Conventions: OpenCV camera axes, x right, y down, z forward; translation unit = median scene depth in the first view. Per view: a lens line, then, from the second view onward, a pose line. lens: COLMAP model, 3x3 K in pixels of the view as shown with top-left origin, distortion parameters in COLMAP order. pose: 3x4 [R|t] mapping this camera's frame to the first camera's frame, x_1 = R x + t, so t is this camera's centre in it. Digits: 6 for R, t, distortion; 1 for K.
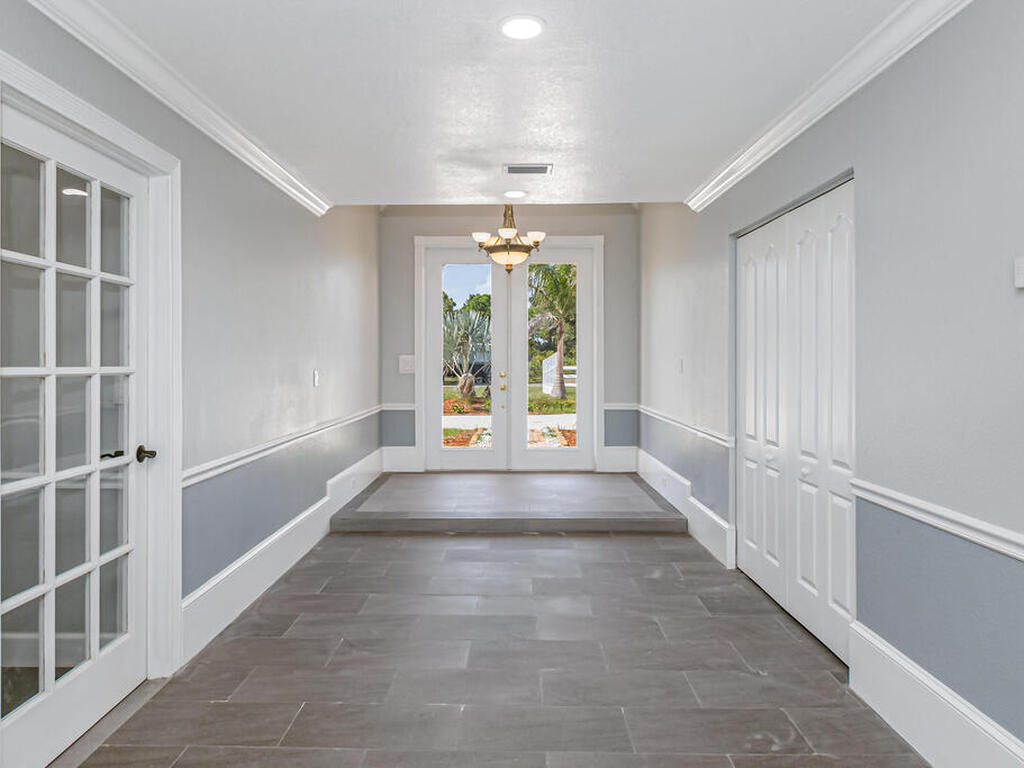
lens RADIAL K [[670.7, 0, 499.7], [0, 670.7, 362.1], [0, 0, 1]] dist [-0.001892, 0.004970]
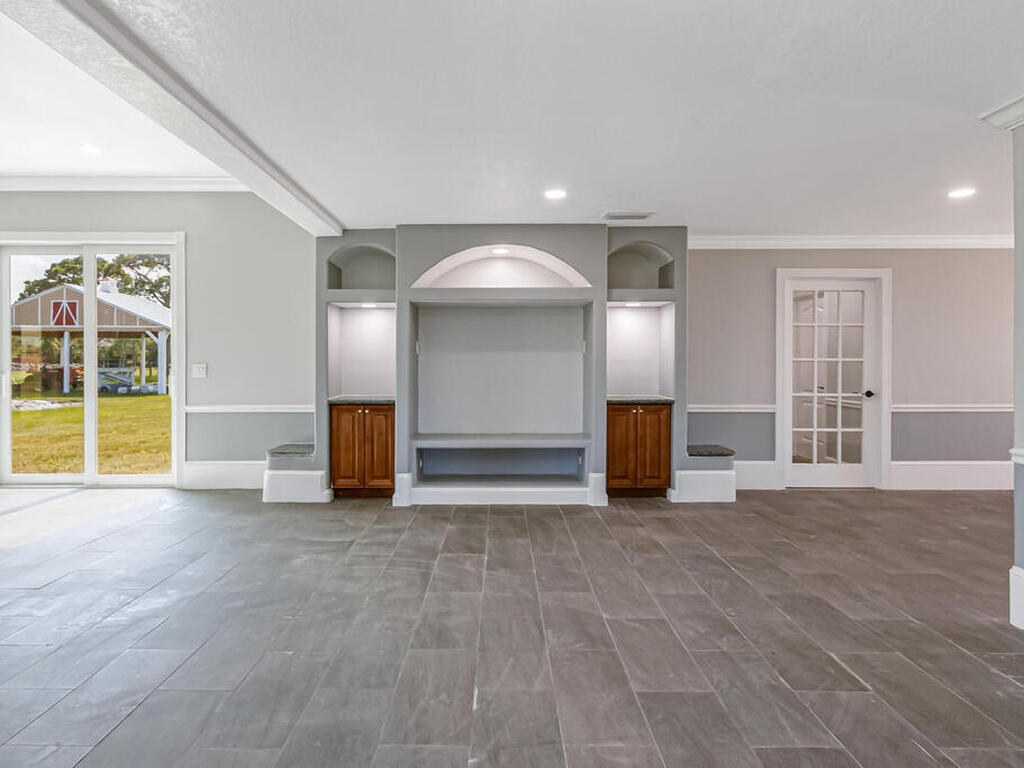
lens RADIAL K [[562.7, 0, 492.3], [0, 562.7, 370.7], [0, 0, 1]] dist [-0.015572, -0.000047]
pose [[0.004353, 0.010262, -0.999938, 0.675078], [-0.002115, 0.999945, 0.010252, 0.013518], [0.999988, 0.002070, 0.004375, -0.178976]]
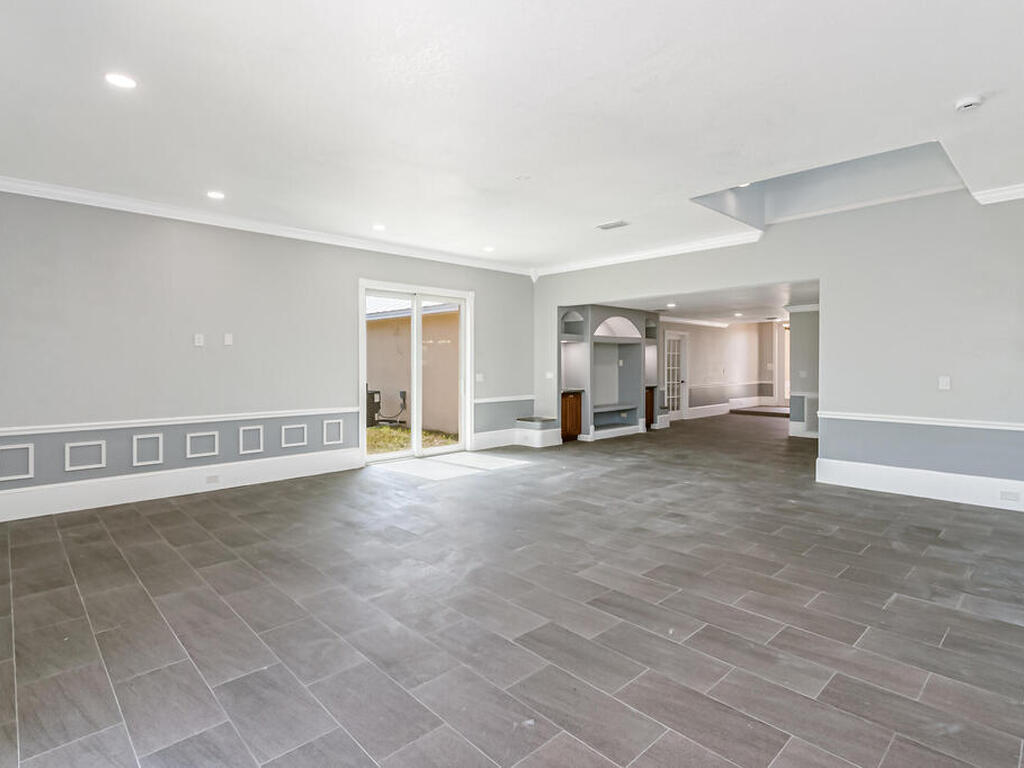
lens RADIAL K [[545.2, 0, 499.6], [0, 545.2, 359.4], [0, 0, 1]] dist [0.007478, 0.000099]
pose [[0.697779, -0.003511, -0.716304, 0.835318], [-0.001806, 0.999976, -0.006660, -0.013530], [0.716311, 0.005941, 0.697756, -1.640404]]
